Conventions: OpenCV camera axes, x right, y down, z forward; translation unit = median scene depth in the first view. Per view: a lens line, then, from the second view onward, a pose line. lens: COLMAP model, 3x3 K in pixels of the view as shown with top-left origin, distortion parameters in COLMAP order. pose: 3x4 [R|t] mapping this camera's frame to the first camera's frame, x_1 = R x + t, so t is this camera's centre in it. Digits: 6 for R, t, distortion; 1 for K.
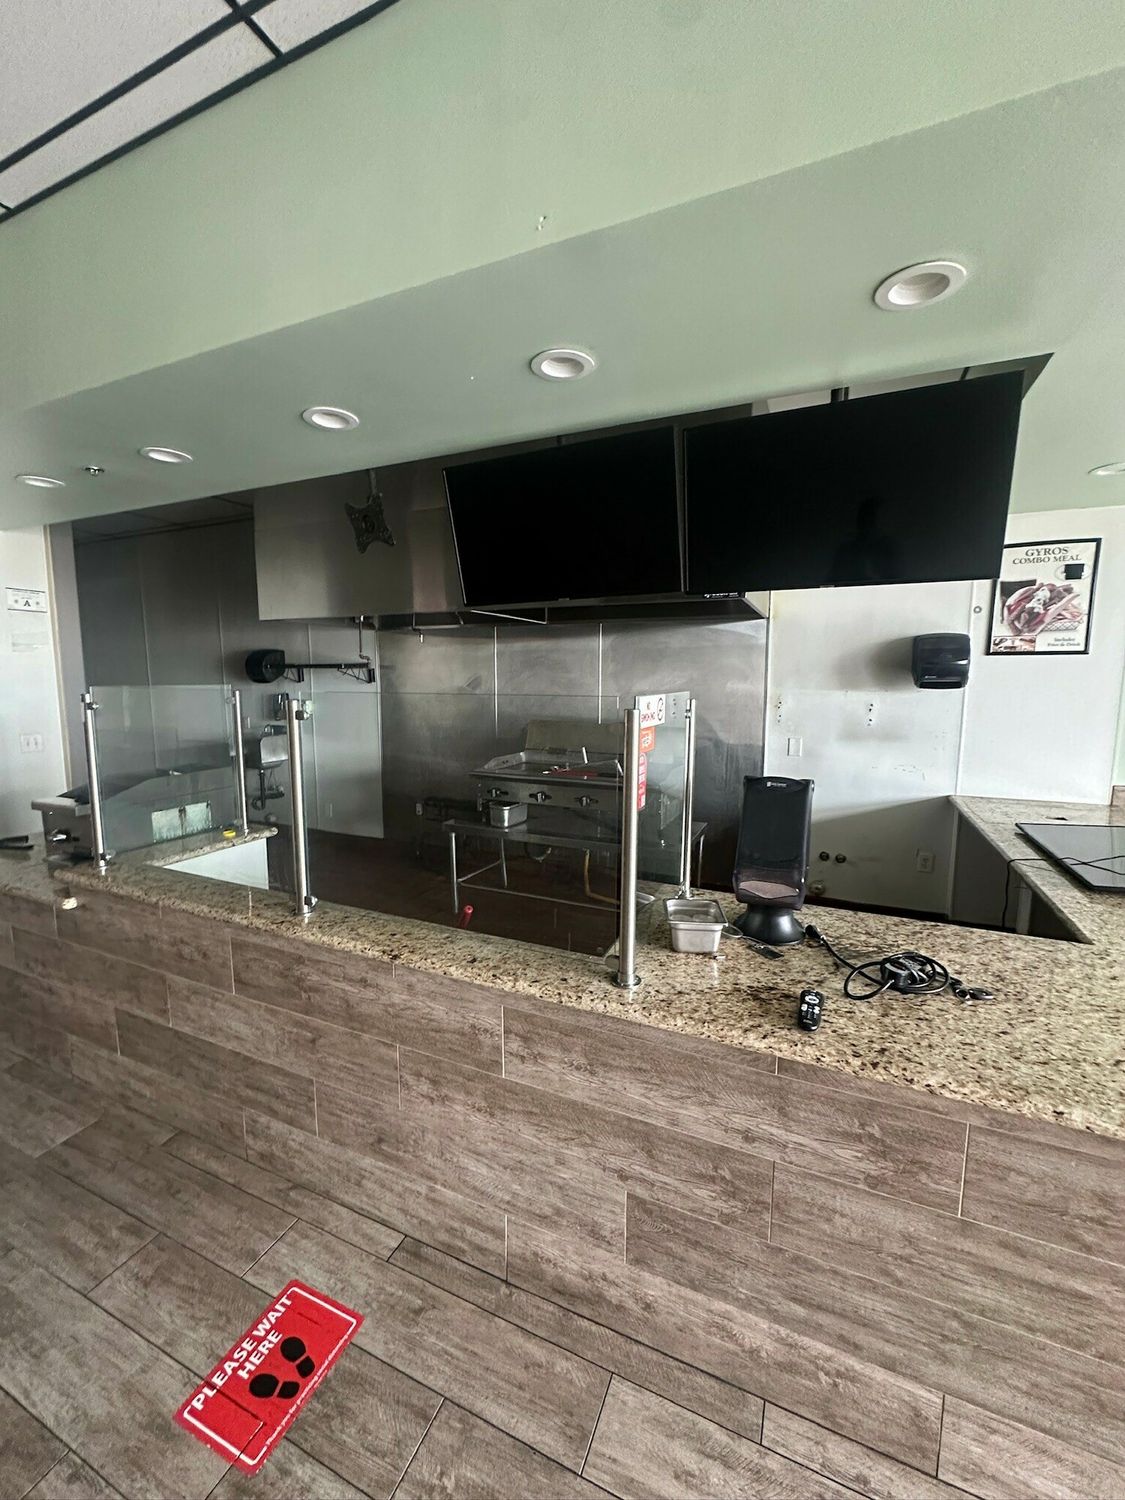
lens RADIAL K [[612.0, 0, 565.5], [0, 612.0, 755.0], [0, 0, 1]] dist [-0.002478, -0.000262]
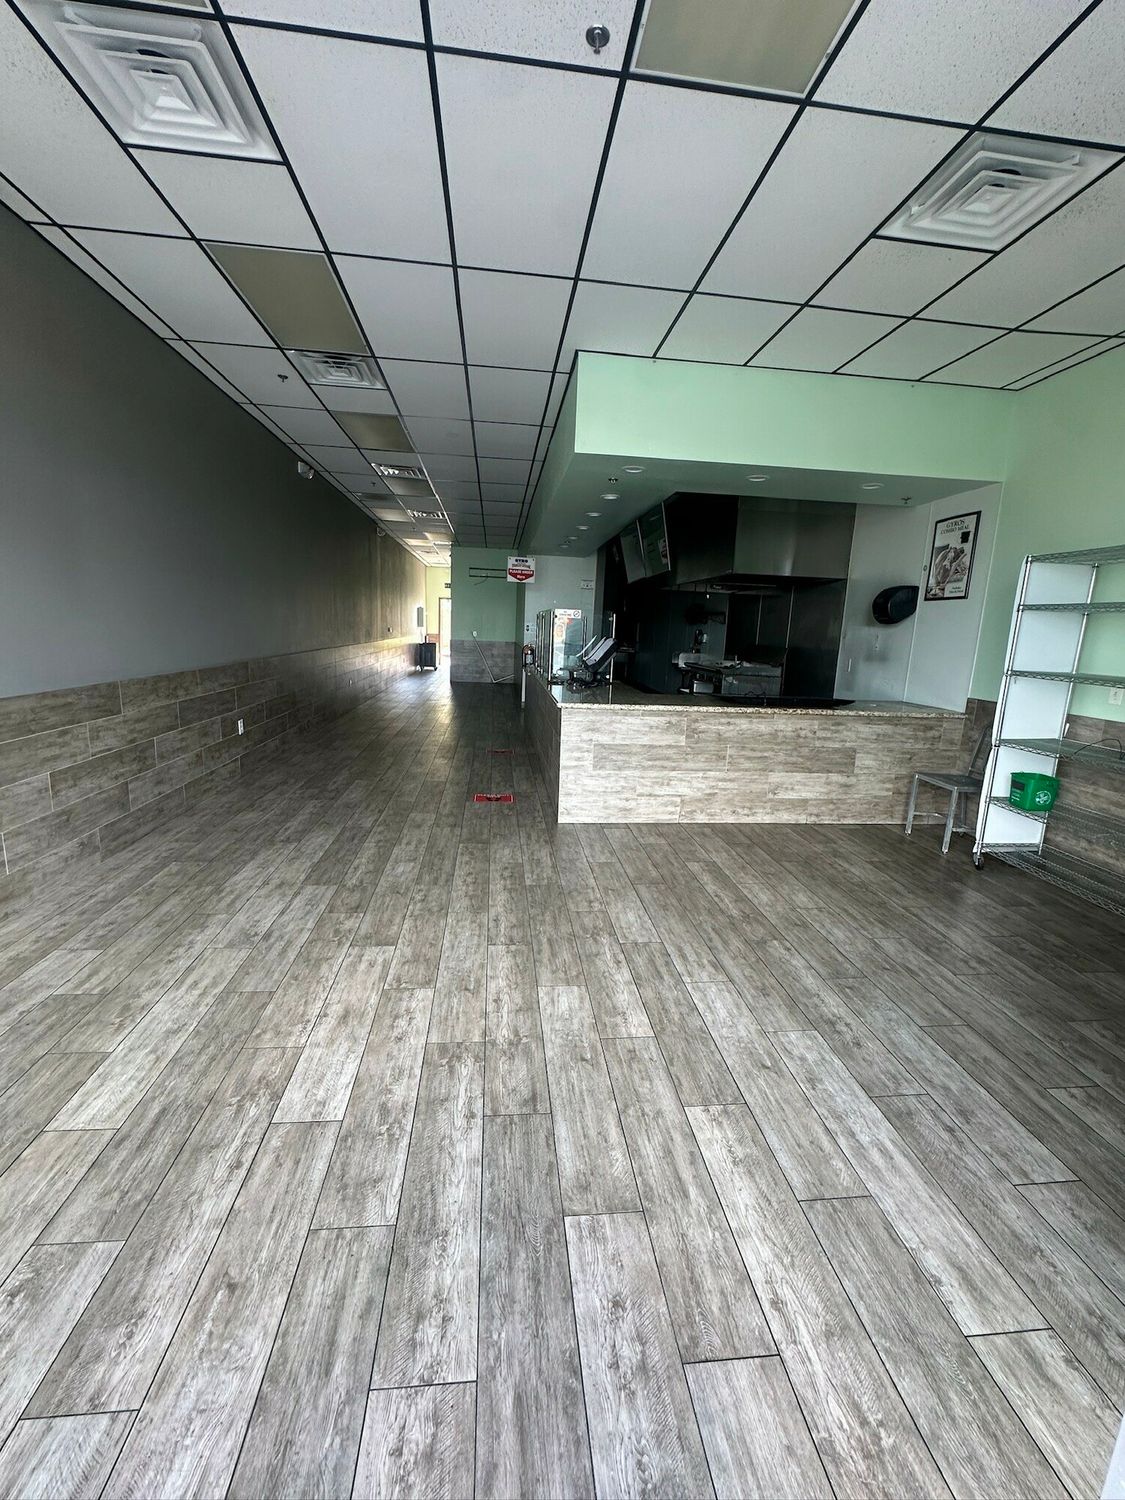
lens RADIAL K [[612.0, 0, 565.5], [0, 612.0, 755.0], [0, 0, 1]] dist [-0.002478, -0.000262]
pose [[0.507243, 0.199871, -0.838306, 1.587067], [-0.169074, 0.976910, 0.130614, 0.145316], [0.845056, 0.075483, 0.529324, -0.432570]]
